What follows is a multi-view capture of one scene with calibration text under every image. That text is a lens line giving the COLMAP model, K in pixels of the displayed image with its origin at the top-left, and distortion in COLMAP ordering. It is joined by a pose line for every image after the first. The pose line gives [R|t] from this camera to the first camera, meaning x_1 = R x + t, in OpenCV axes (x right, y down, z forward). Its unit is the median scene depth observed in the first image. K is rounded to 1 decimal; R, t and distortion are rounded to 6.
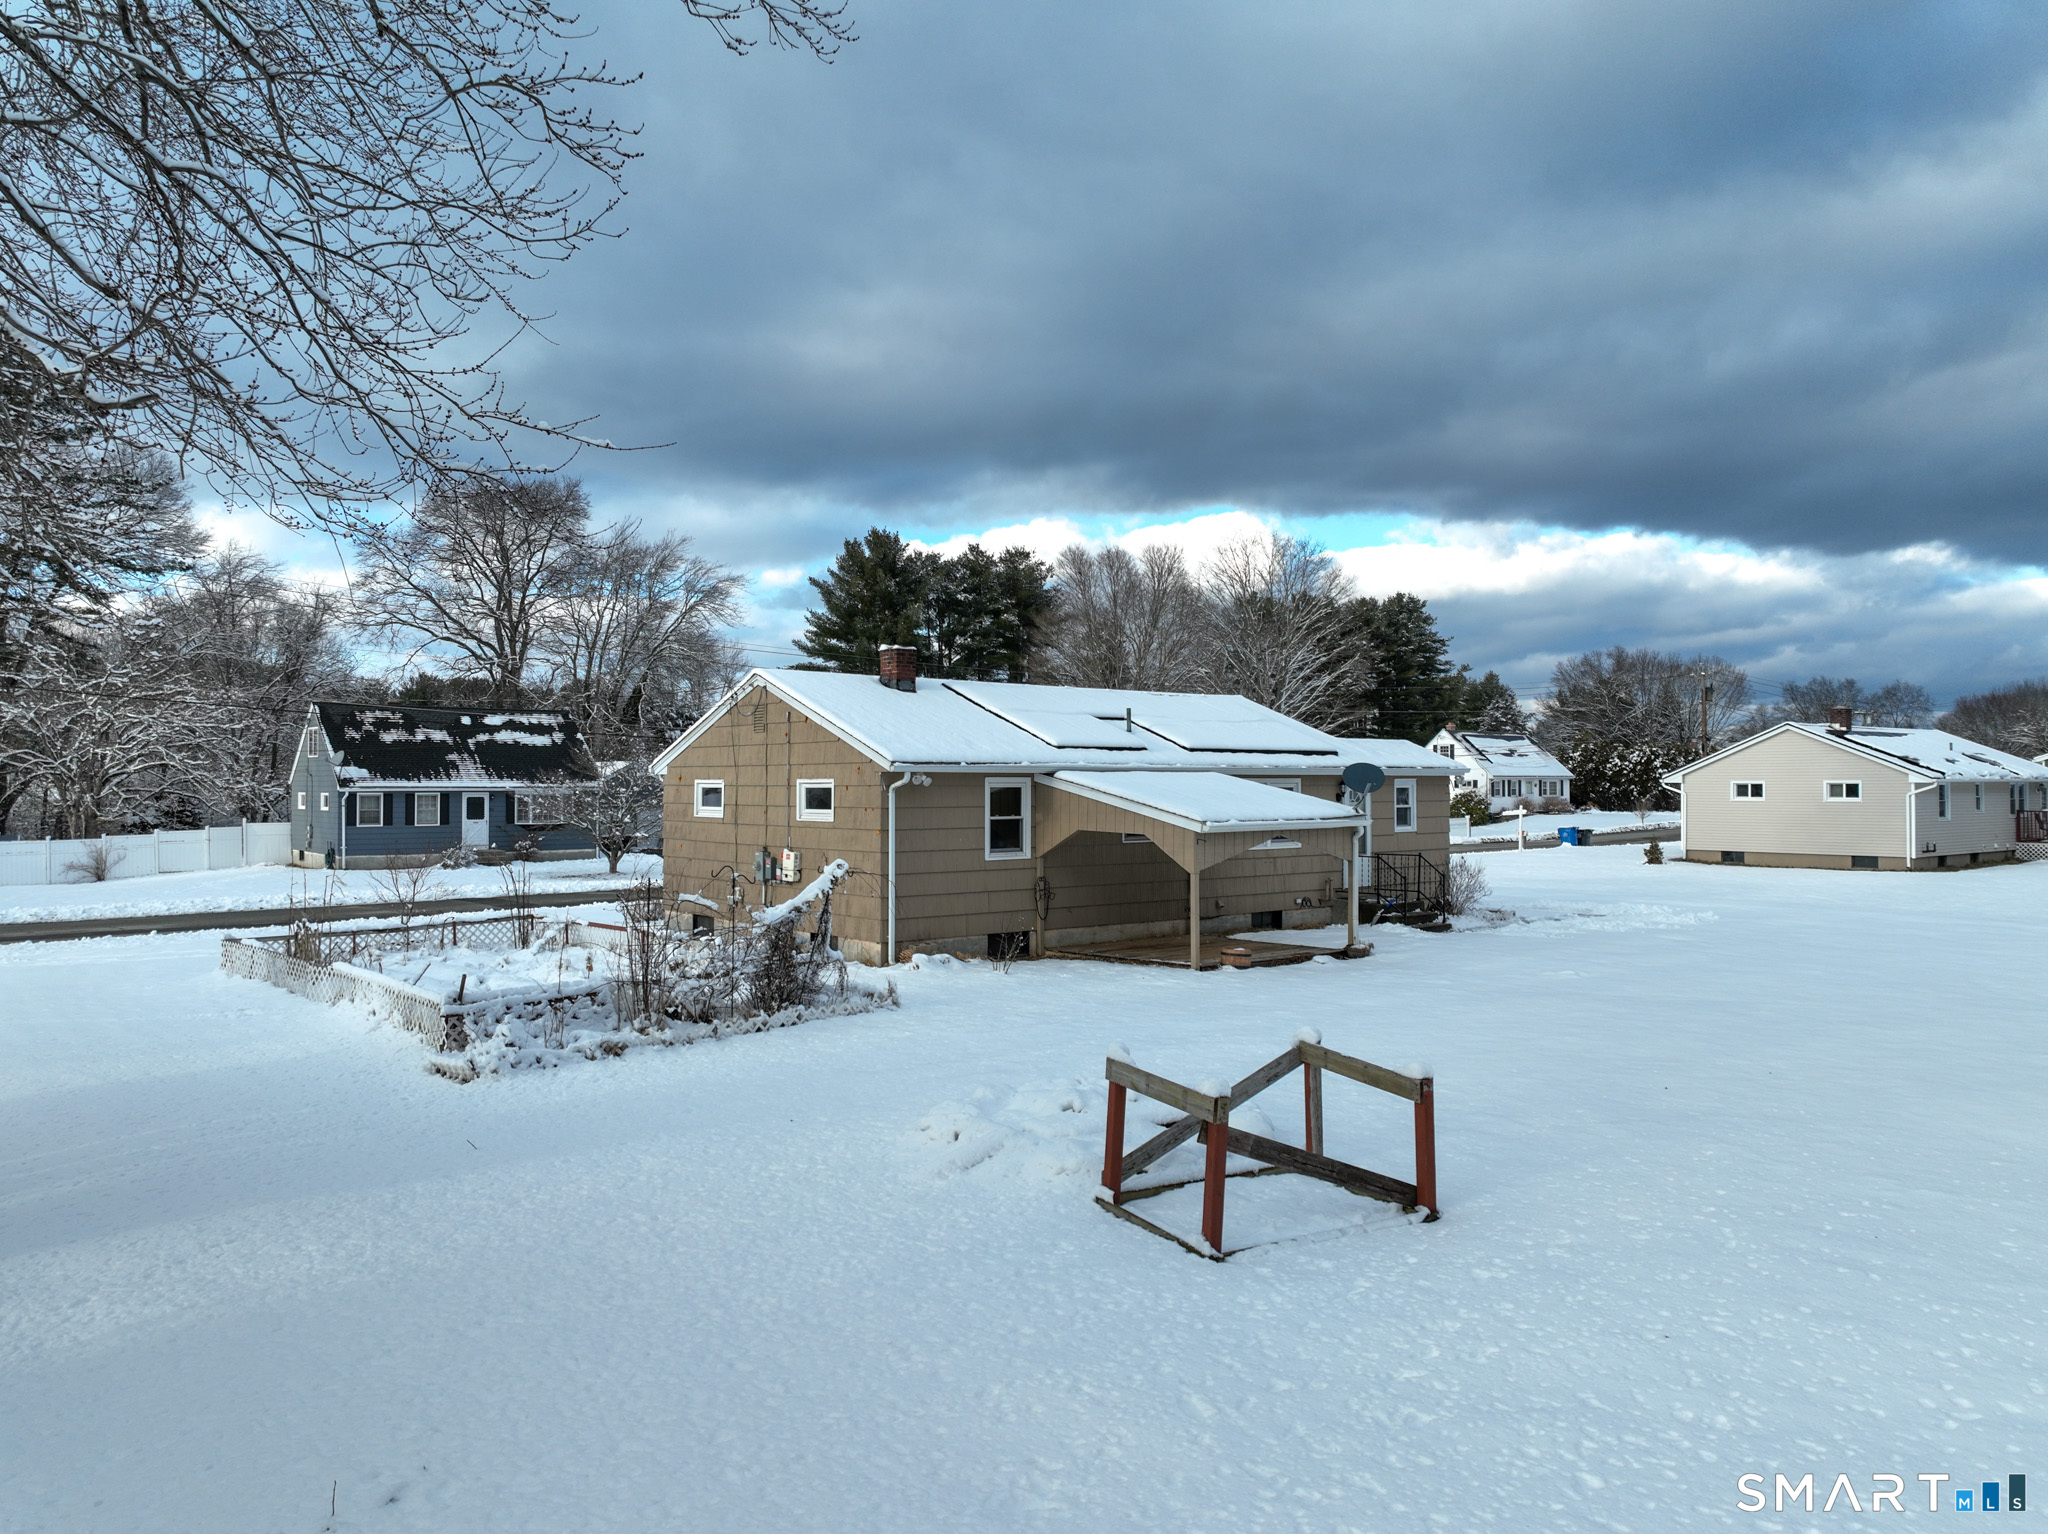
lens RADIAL K [[1441.9, 0, 1024.0], [0, 1441.9, 767.0], [0, 0, 1]] dist [0.008035, 0.001286]
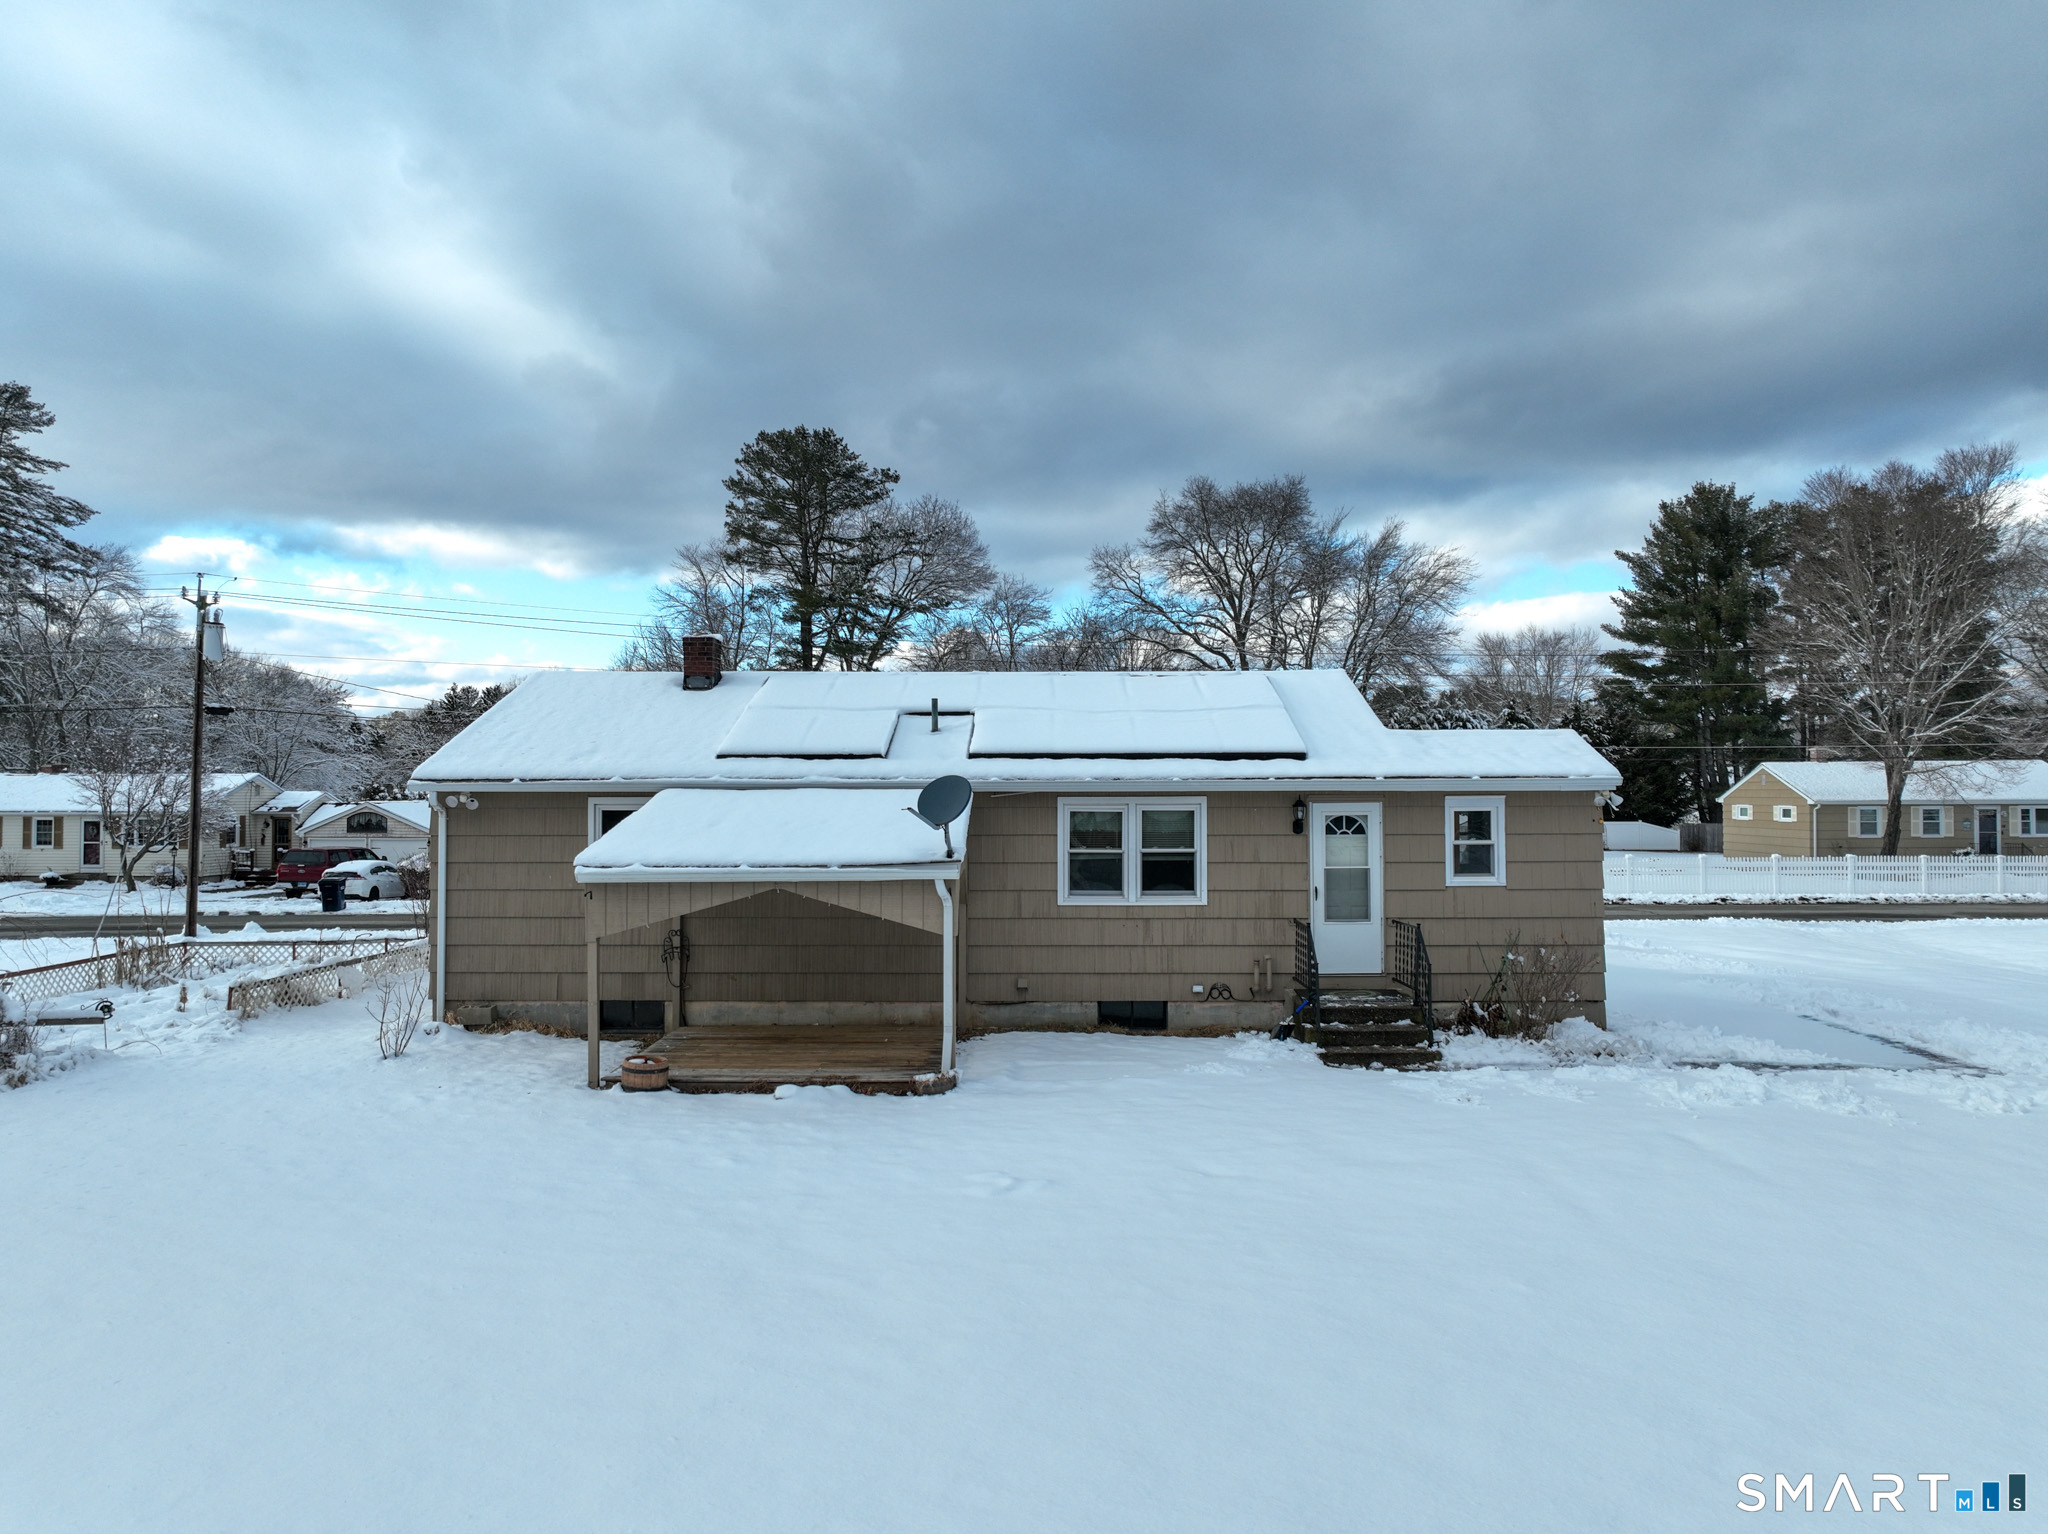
lens RADIAL K [[1441.9, 0, 1024.0], [0, 1441.9, 767.0], [0, 0, 1]] dist [0.008035, 0.001286]
pose [[0.769092, -0.010688, -0.639049, 0.576084], [0.009180, 0.999942, -0.005676, -0.002441], [0.639073, -0.001501, 0.769145, 0.490645]]
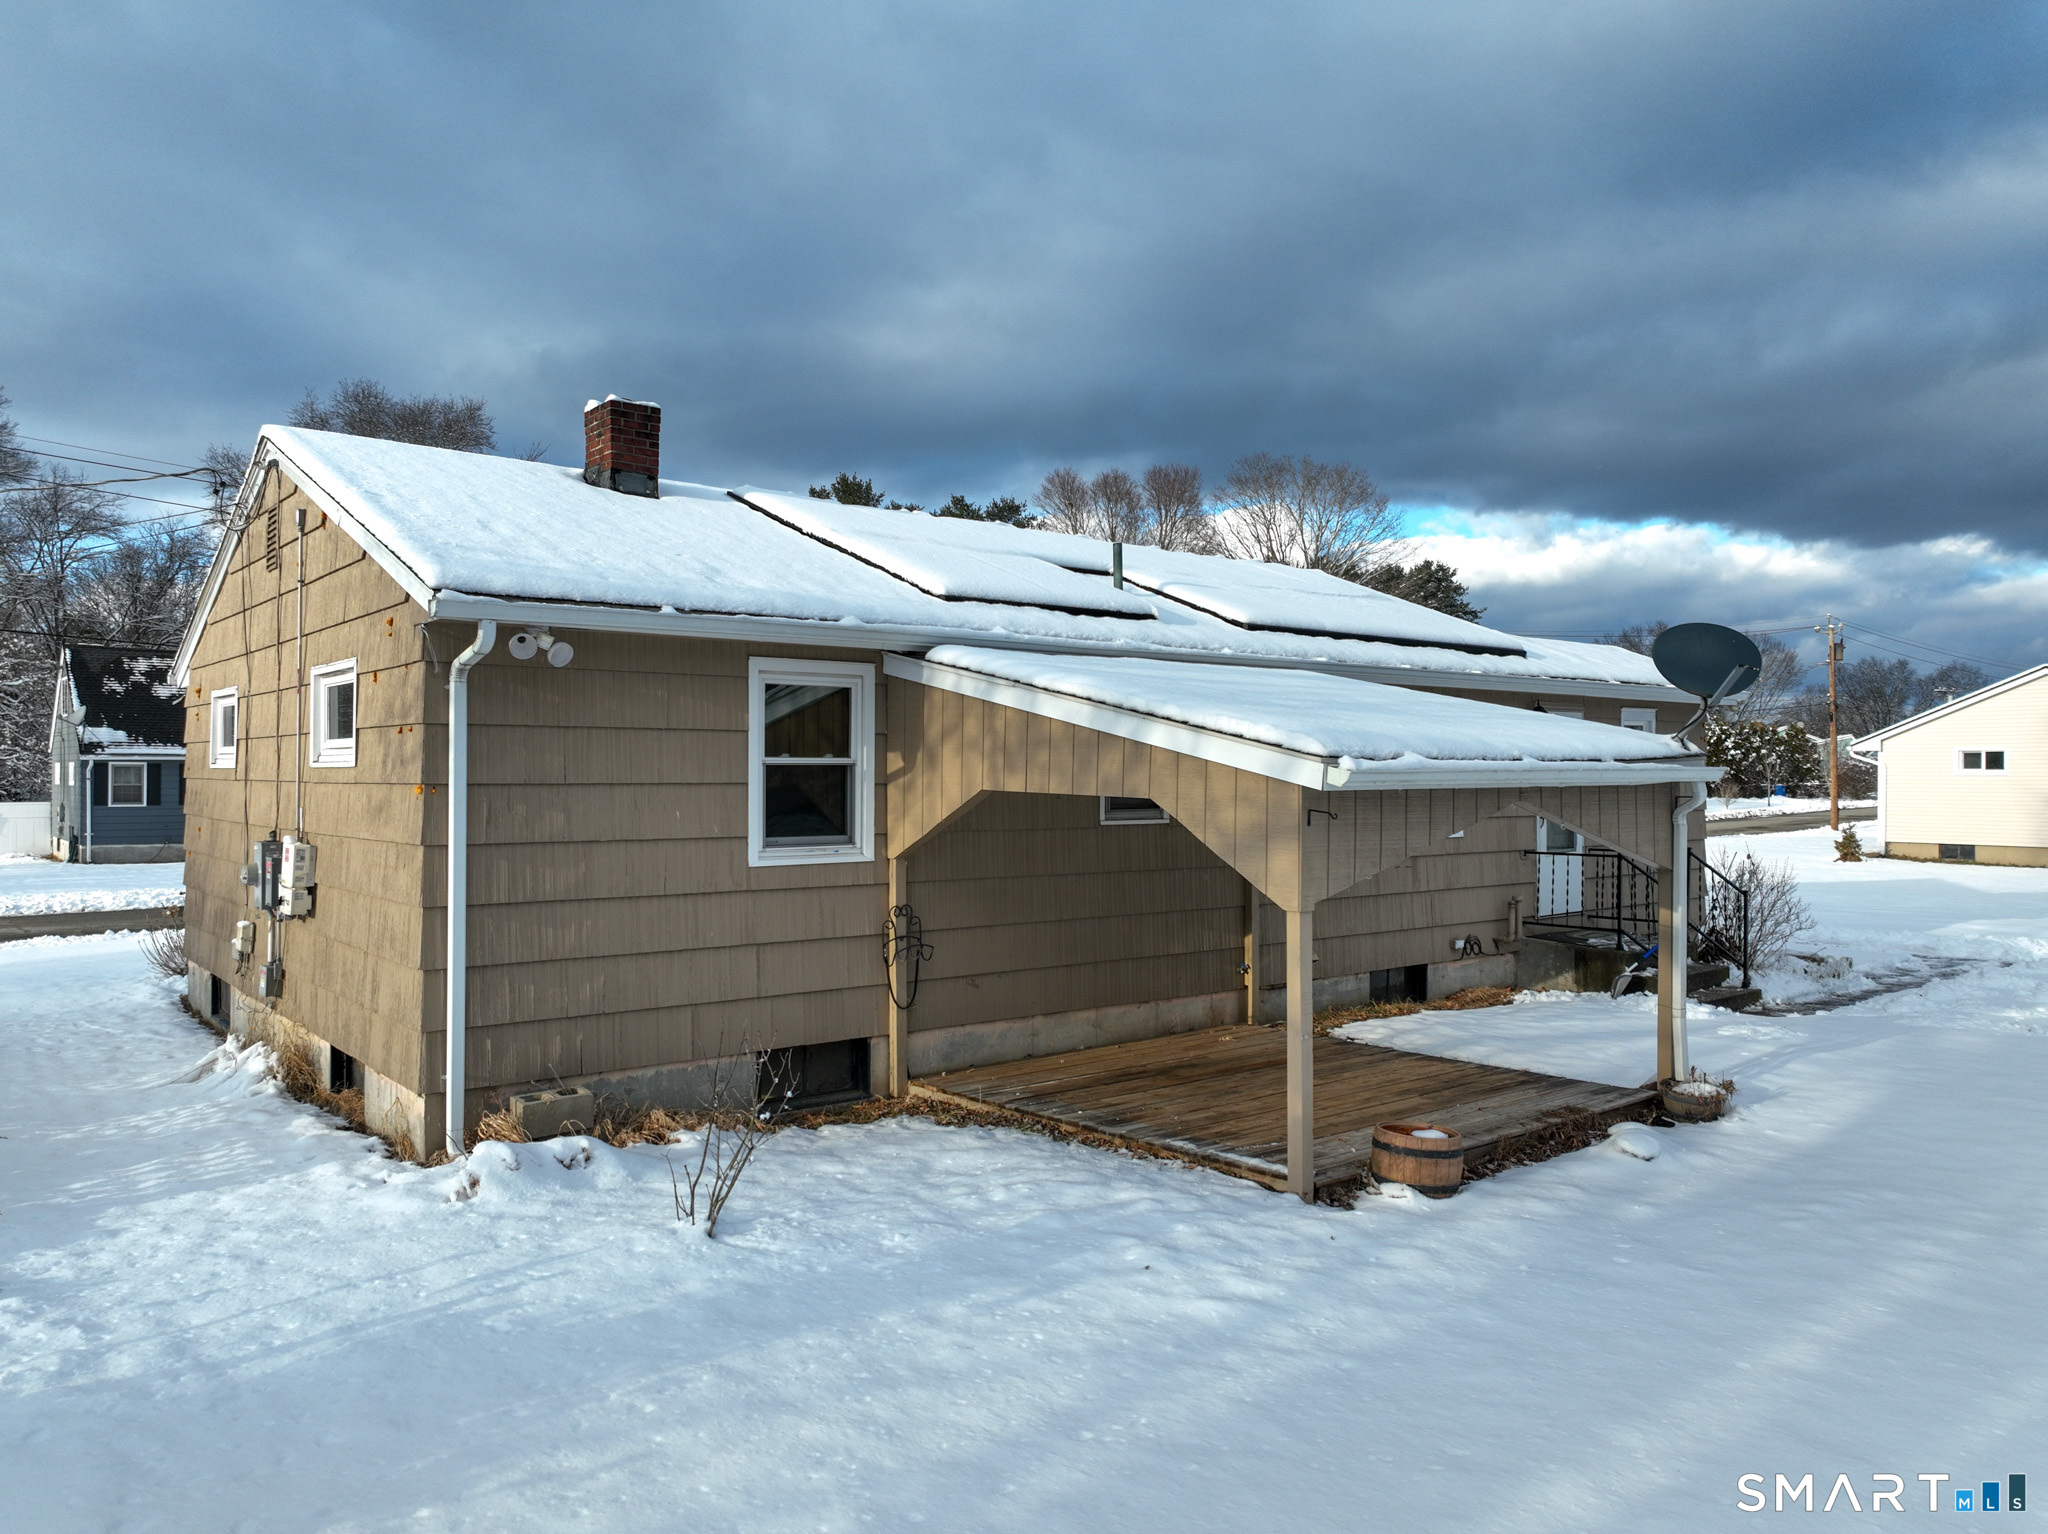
lens RADIAL K [[1441.9, 0, 1024.0], [0, 1441.9, 767.0], [0, 0, 1]] dist [0.008035, 0.001286]
pose [[0.999993, 0.002700, -0.002420, 0.043857], [-0.002683, 0.999971, 0.007155, 0.030431], [0.002439, -0.007148, 0.999971, 0.534663]]
